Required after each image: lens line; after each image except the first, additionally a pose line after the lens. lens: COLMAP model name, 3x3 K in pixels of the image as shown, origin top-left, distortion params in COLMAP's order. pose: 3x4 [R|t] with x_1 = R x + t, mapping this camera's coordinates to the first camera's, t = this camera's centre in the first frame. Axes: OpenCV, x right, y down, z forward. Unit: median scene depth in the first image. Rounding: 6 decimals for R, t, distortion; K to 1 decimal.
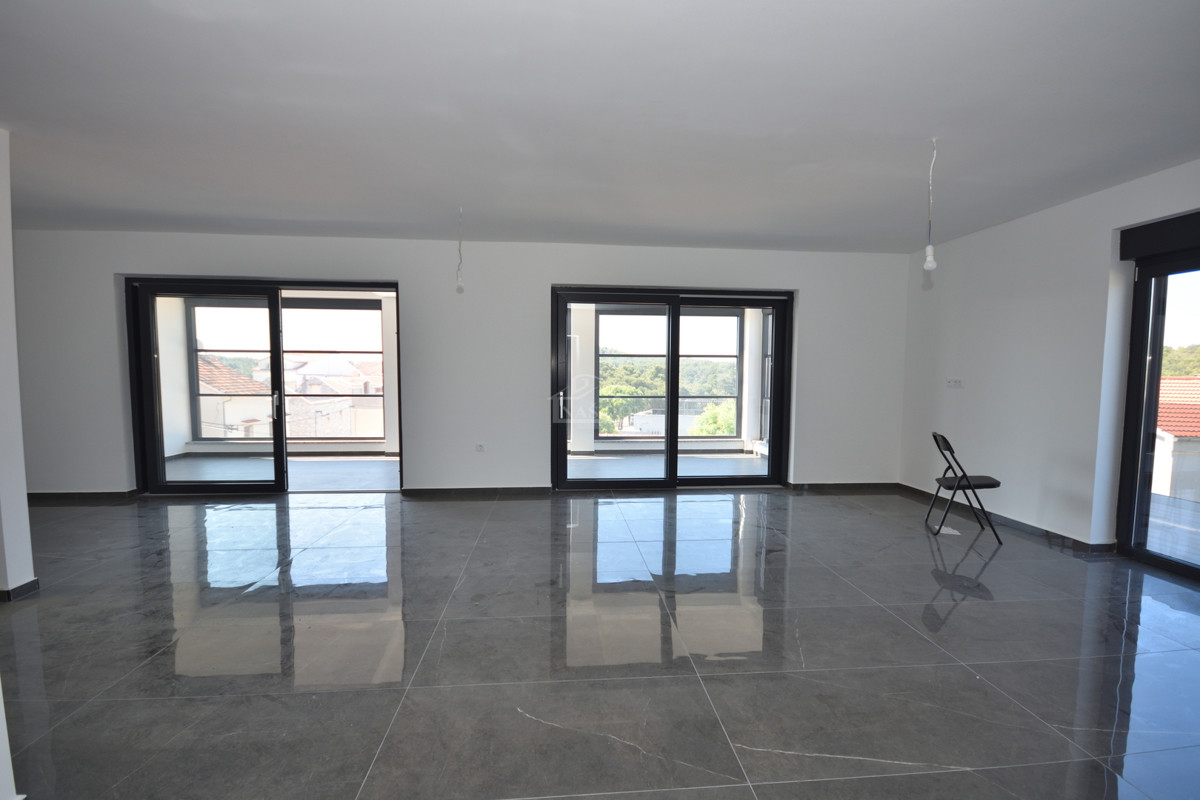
lens RADIAL K [[526.9, 0, 602.0], [0, 526.9, 408.8], [0, 0, 1]] dist [0.005973, -0.010463]
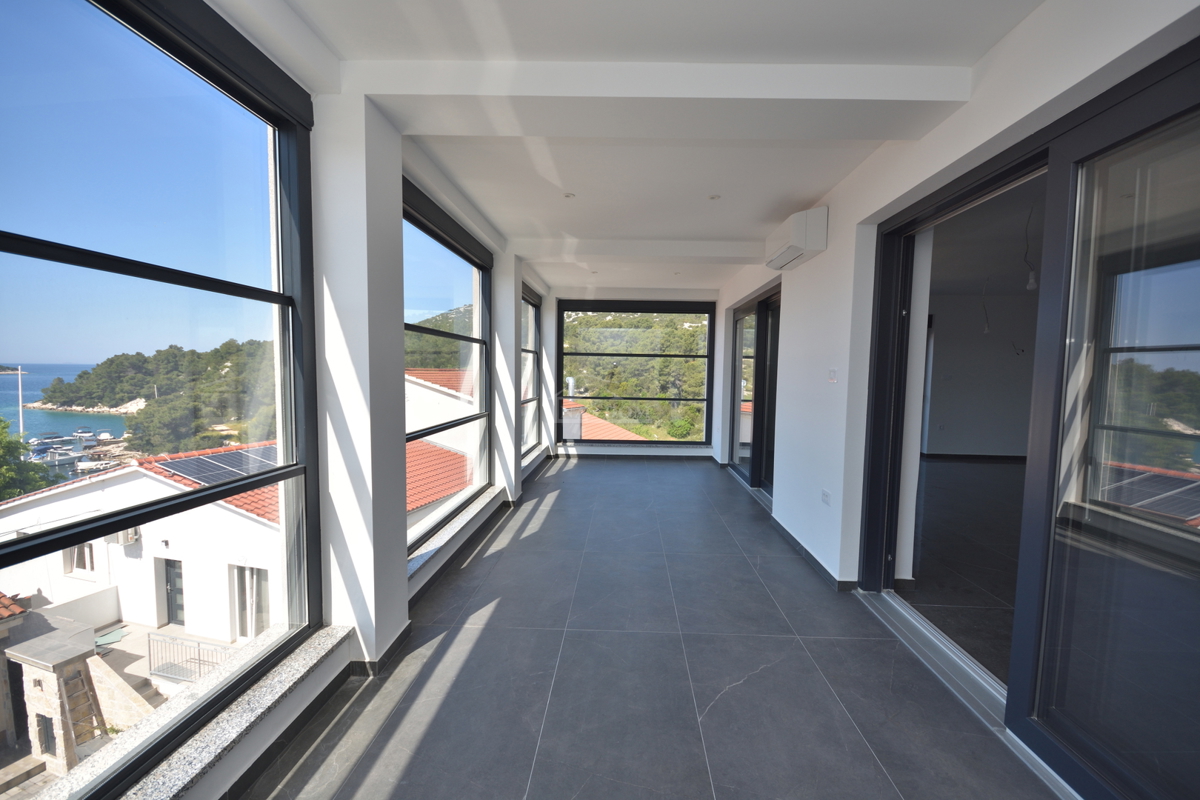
lens RADIAL K [[526.9, 0, 601.1], [0, 526.9, 406.3], [0, 0, 1]] dist [0.005973, -0.010463]
pose [[0.135819, -0.071961, 0.988117, -0.911977], [0.052490, 0.996481, 0.065355, -0.092446], [-0.989342, 0.042990, 0.139119, 1.147654]]
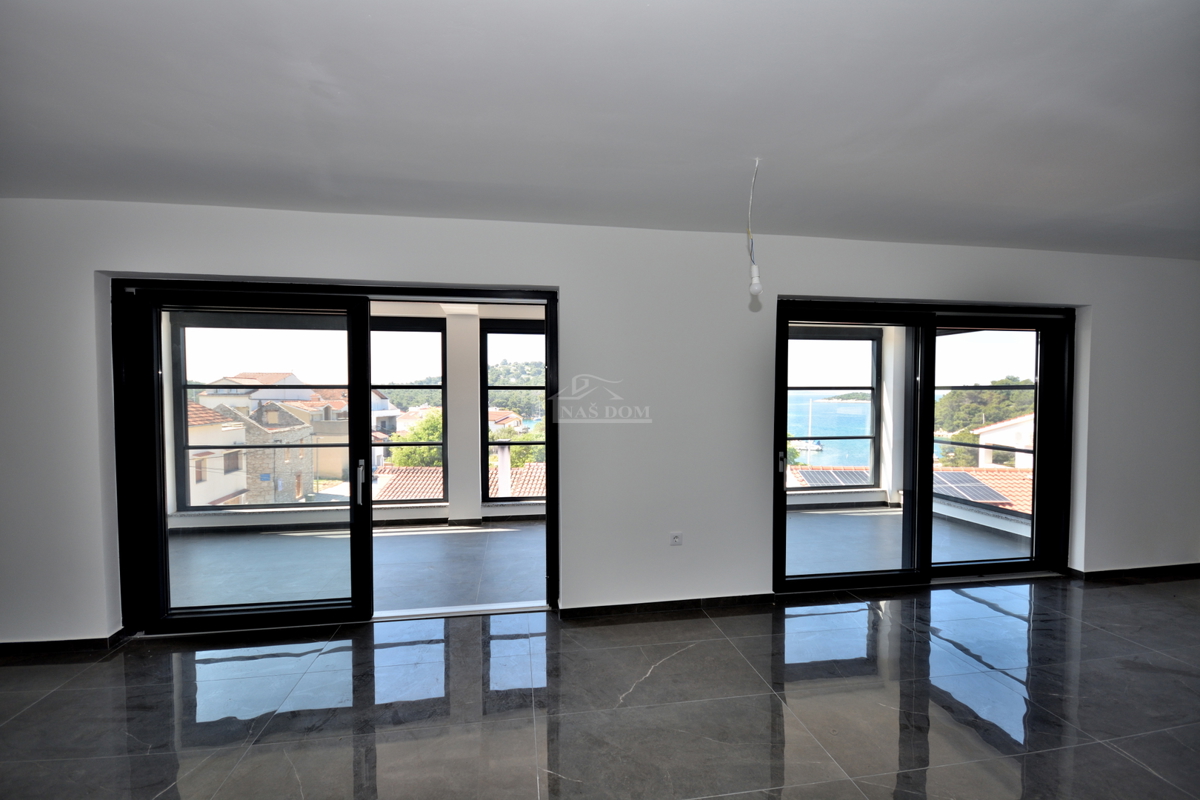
lens RADIAL K [[526.9, 0, 600.8], [0, 526.9, 411.0], [0, 0, 1]] dist [0.005973, -0.010463]
pose [[0.997148, -0.010447, 0.074738, -0.341528], [0.013002, 0.999345, -0.033784, -0.061594], [-0.074336, 0.034659, 0.996631, 0.314853]]
